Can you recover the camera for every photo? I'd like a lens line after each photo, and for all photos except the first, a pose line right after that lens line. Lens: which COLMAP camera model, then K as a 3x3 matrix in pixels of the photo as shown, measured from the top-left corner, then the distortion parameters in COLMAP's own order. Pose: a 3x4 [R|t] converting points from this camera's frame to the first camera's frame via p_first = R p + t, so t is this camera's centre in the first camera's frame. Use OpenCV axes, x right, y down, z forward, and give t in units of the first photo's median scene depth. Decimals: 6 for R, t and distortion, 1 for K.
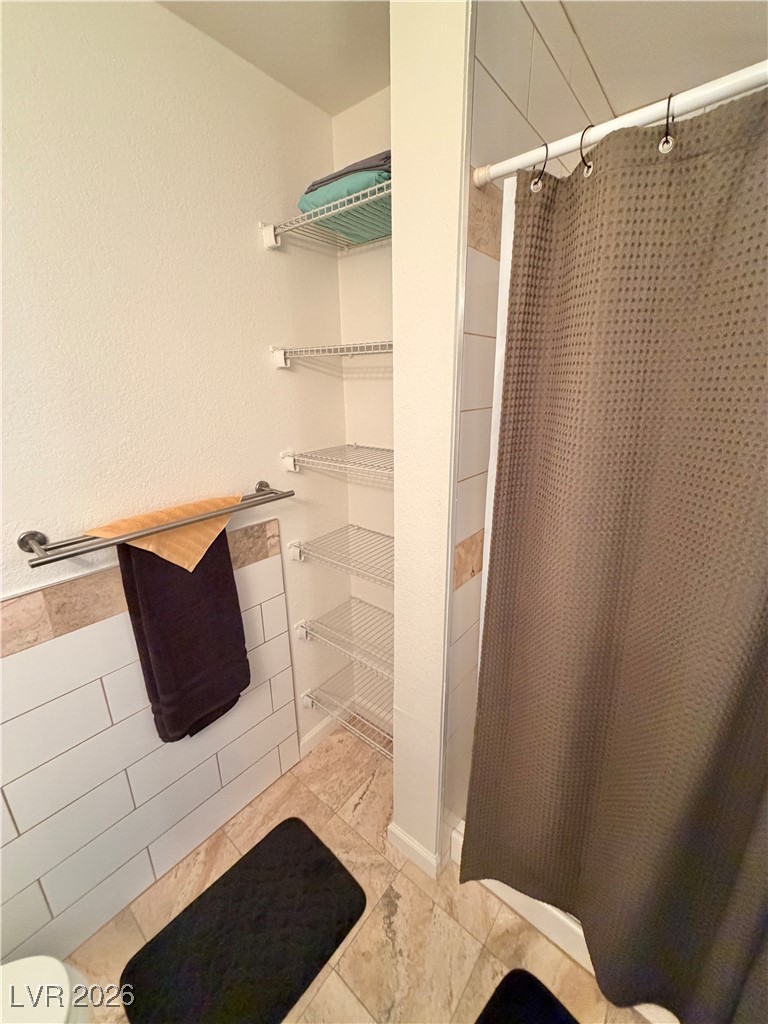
lens RADIAL K [[406.3, 0, 384.0], [0, 406.3, 512.0], [0, 0, 1]] dist [-0.000485, 0.000070]
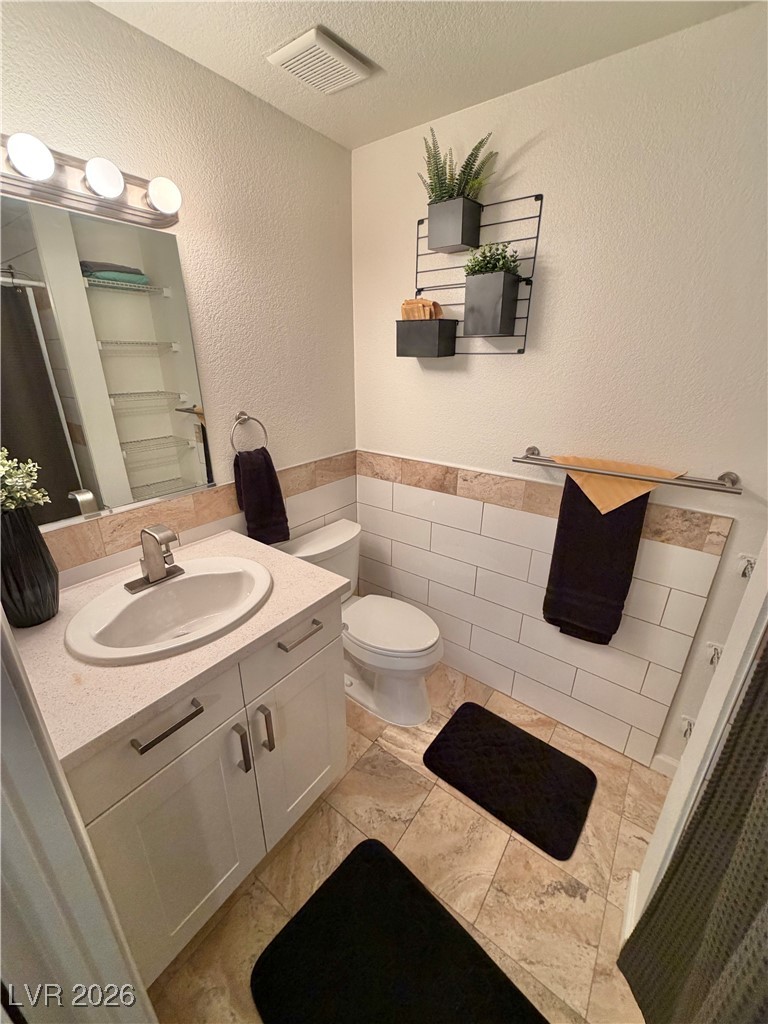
lens RADIAL K [[406.3, 0, 384.0], [0, 406.3, 512.0], [0, 0, 1]] dist [-0.000485, 0.000070]
pose [[0.046742, 0.369700, -0.927975, 0.588957], [-0.311749, 0.887988, 0.338067, -0.066100], [0.949014, 0.273494, 0.156760, 0.136552]]
